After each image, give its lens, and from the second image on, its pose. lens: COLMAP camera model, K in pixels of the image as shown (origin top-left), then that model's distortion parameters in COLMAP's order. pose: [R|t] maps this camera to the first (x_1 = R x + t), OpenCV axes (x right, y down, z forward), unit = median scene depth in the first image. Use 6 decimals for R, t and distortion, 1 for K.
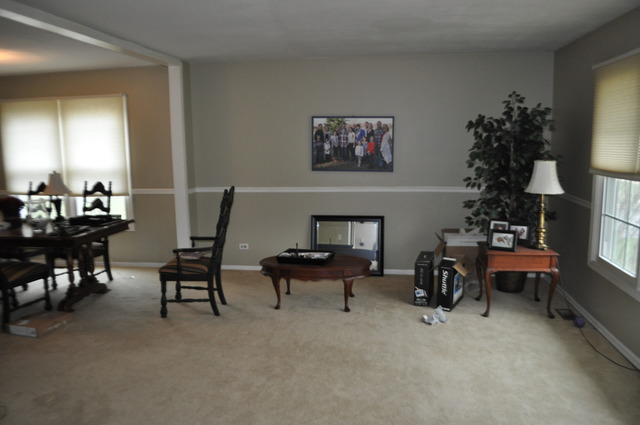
lens RADIAL K [[503.1, 0, 320.0], [0, 503.1, 212.5], [0, 0, 1]] dist [-0.080715, -0.000488]
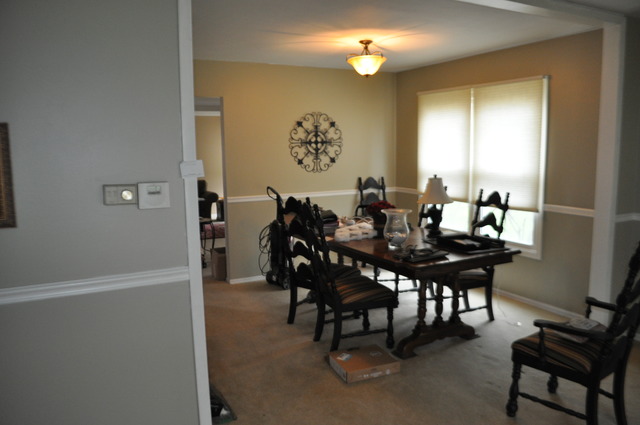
lens RADIAL K [[503.1, 0, 320.0], [0, 503.1, 212.5], [0, 0, 1]] dist [-0.080715, -0.000488]
pose [[0.600627, 0.115588, -0.791130, 0.007238], [-0.109271, 0.992077, 0.061988, -0.049789], [0.792027, 0.049216, 0.608499, 0.326590]]
